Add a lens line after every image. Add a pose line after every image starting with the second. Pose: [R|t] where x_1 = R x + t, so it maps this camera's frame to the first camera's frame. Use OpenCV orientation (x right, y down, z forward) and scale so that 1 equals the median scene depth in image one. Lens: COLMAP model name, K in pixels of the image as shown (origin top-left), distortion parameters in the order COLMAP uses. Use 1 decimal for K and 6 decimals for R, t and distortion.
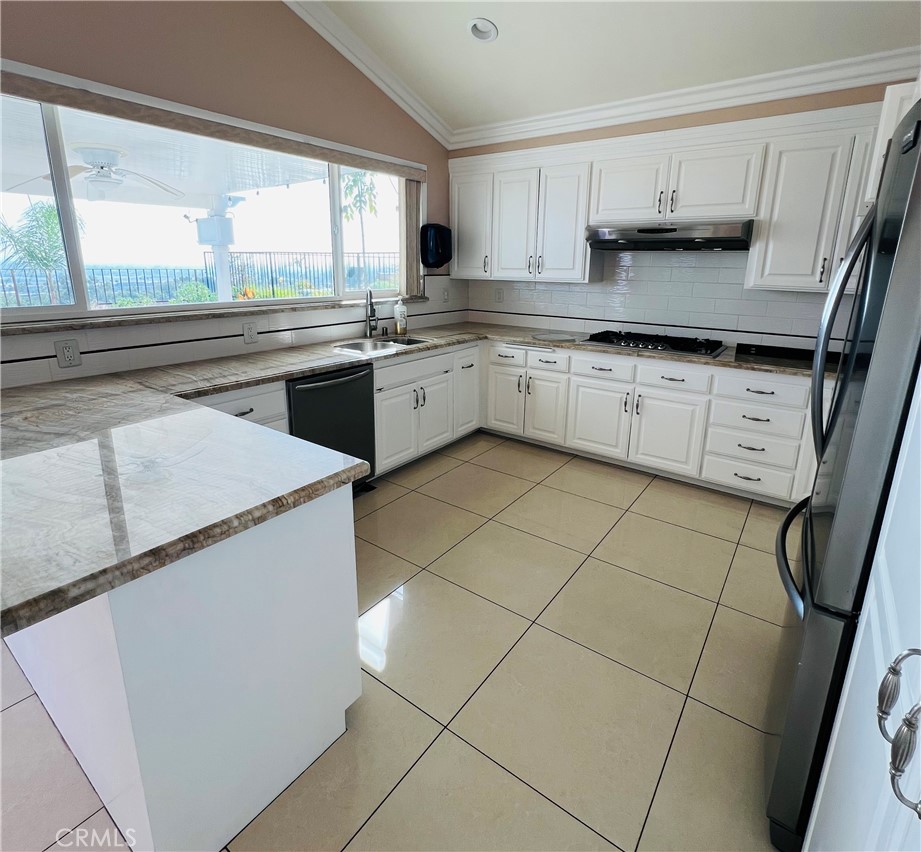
lens RADIAL K [[490.0, 0, 460.9], [0, 490.0, 380.6], [0, 0, 1]] dist [-0.001438, -0.000708]
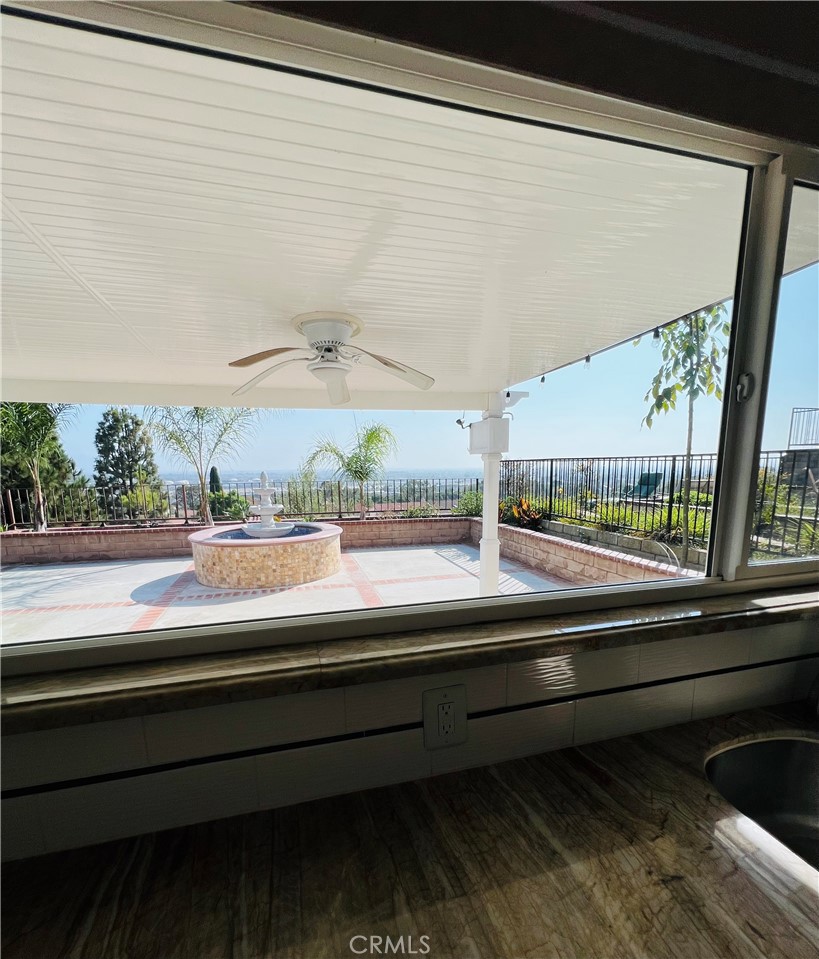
lens RADIAL K [[436.2, 0, 401.7], [0, 436.2, 538.9], [0, 0, 1]] dist [-0.000427, -0.000112]
pose [[0.769982, 0.079995, -0.633031, -0.131222], [-0.127273, 0.991428, -0.029522, -0.091022], [0.625243, 0.103299, 0.773563, 0.348809]]
